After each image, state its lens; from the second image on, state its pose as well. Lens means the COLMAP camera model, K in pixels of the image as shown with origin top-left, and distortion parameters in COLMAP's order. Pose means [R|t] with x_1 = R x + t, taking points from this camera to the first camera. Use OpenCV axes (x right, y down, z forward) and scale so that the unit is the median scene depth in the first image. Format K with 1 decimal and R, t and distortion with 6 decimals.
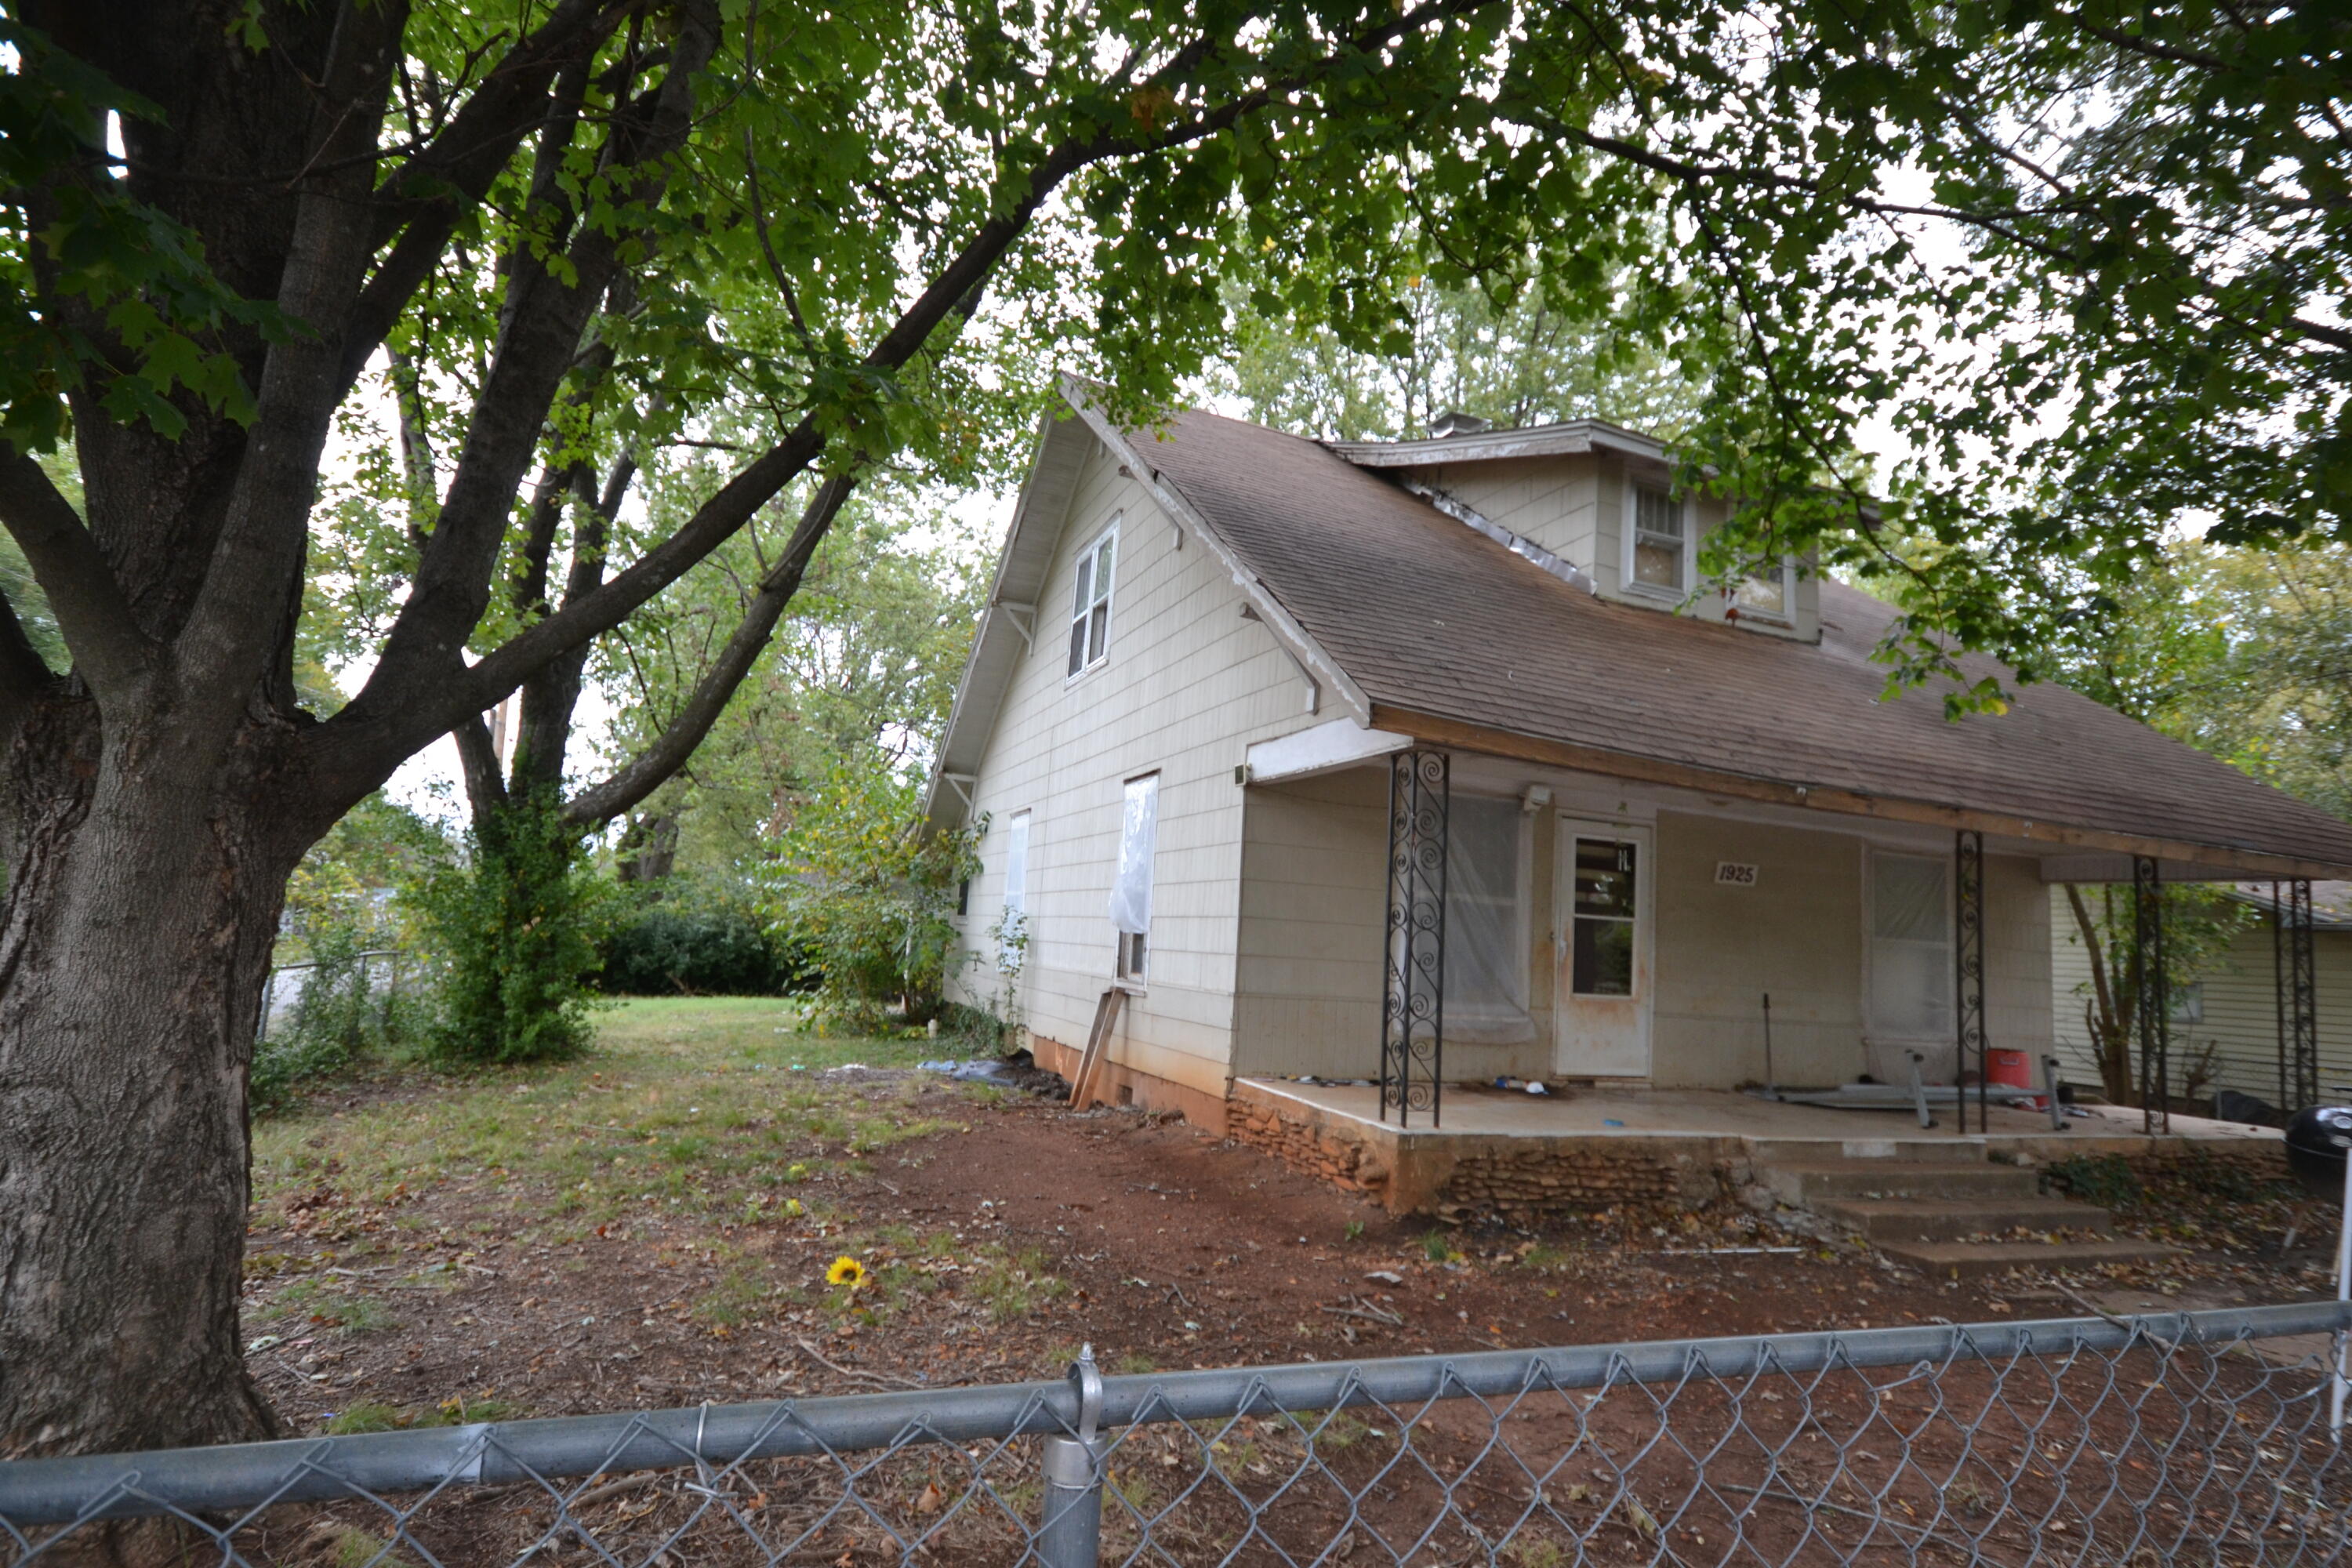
lens RADIAL K [[1213.0, 0, 1175.9], [0, 1213.0, 784.4], [0, 0, 1]] dist [0.000356, 0.000031]
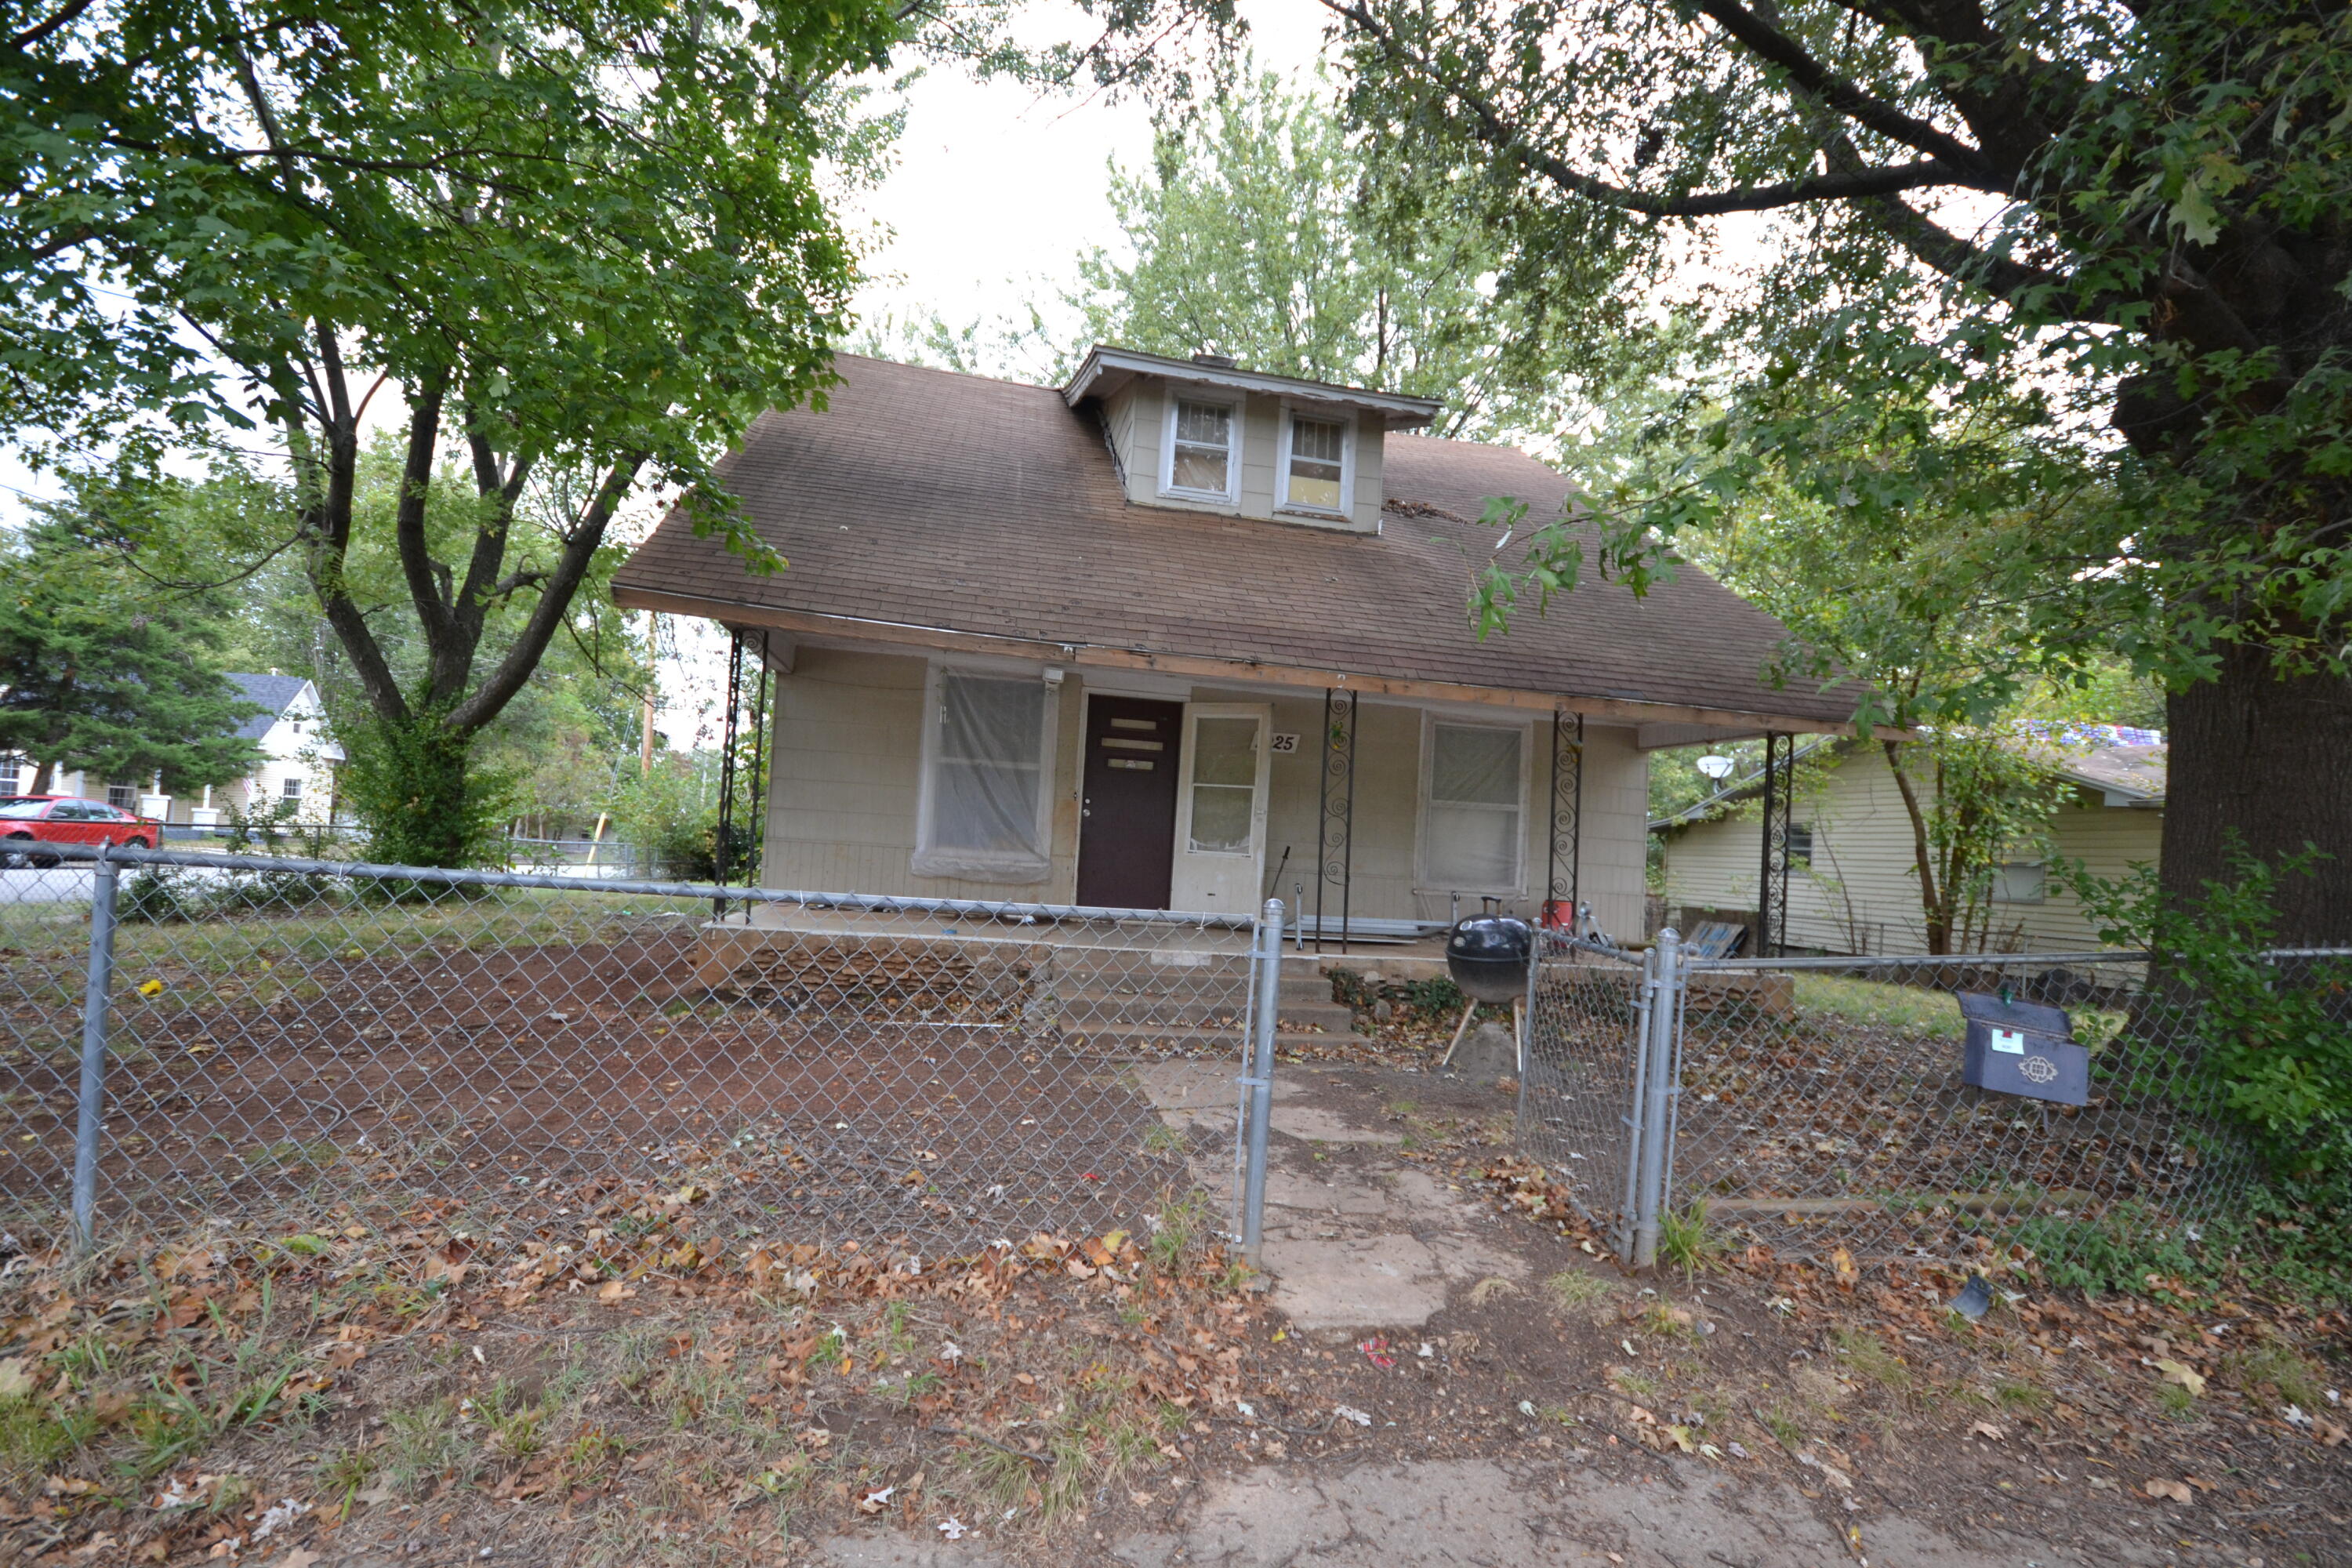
lens RADIAL K [[1051.7, 0, 1169.0], [0, 1051.7, 786.9], [0, 0, 1]] dist [-0.024454, -0.001175]
pose [[0.976948, -0.009956, -0.213245, 0.570840], [0.022431, 0.998170, 0.056159, 0.057410], [0.212296, -0.059647, 0.975383, 0.019127]]
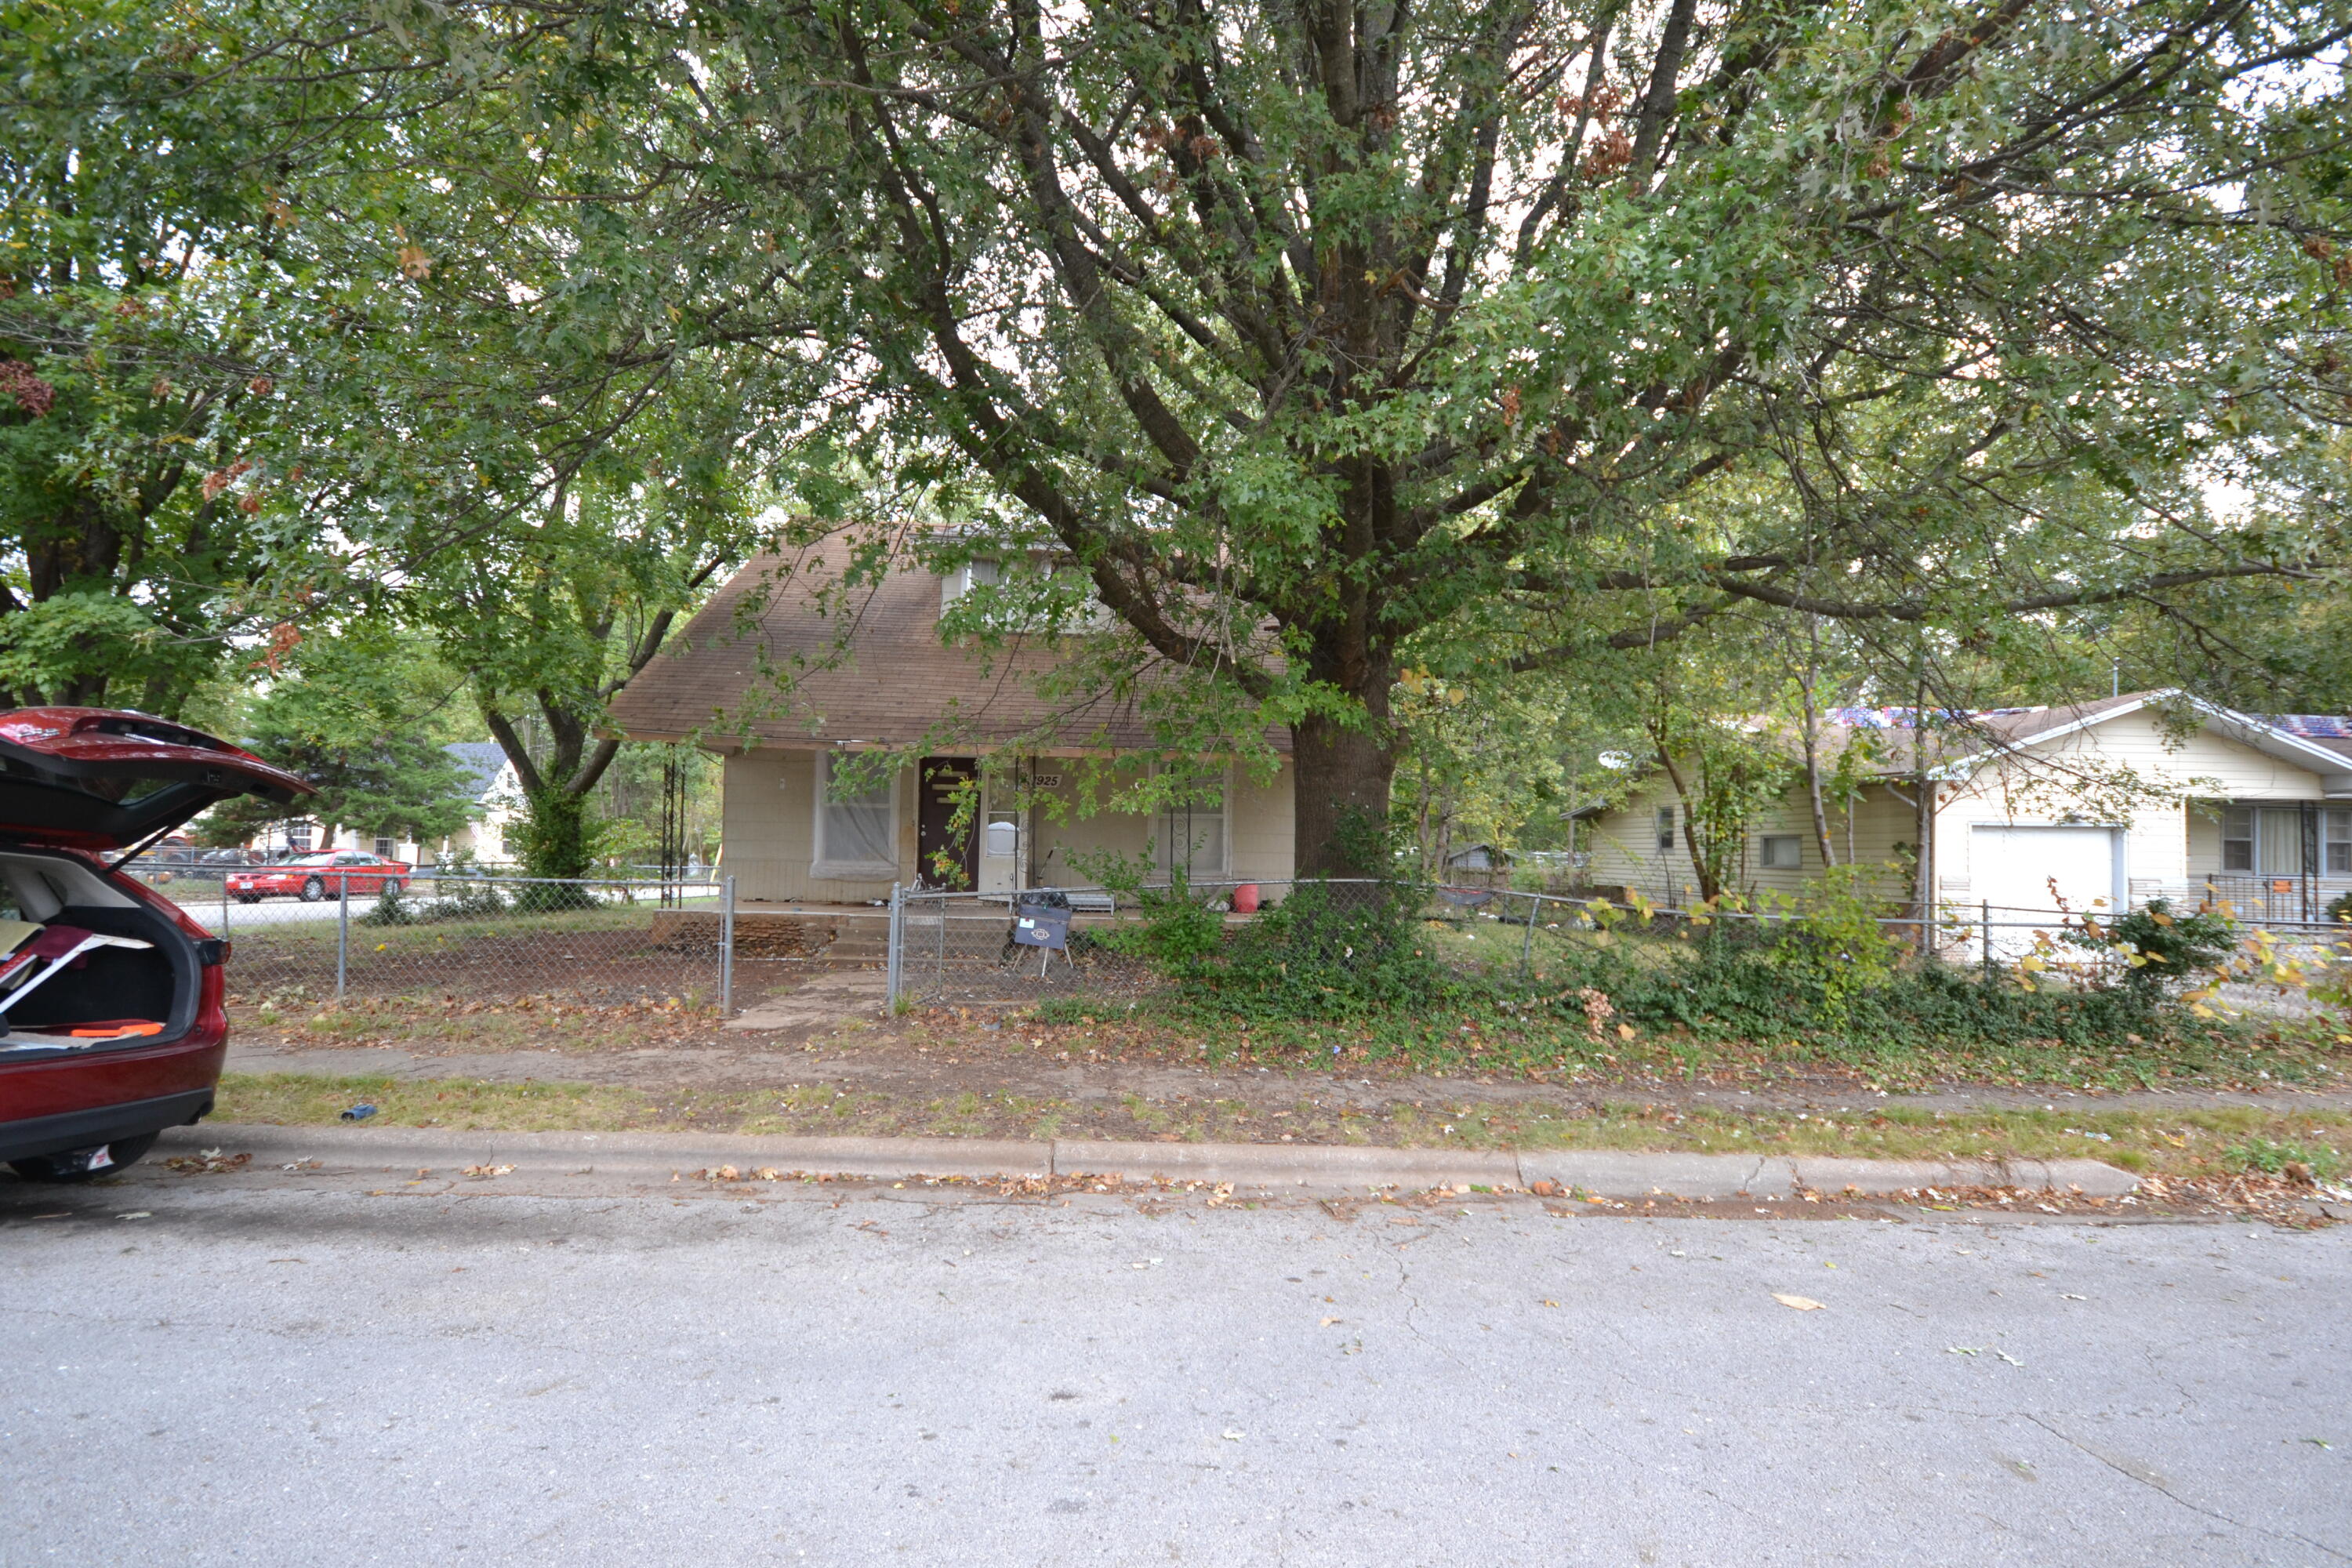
lens RADIAL K [[1051.7, 0, 1183.7], [0, 1051.7, 784.8], [0, 0, 1]] dist [-0.024454, -0.001175]
pose [[0.934280, -0.060336, -0.351399, 1.145220], [0.079235, 0.996068, 0.039638, 0.035208], [0.347625, -0.064876, 0.935386, -0.304692]]
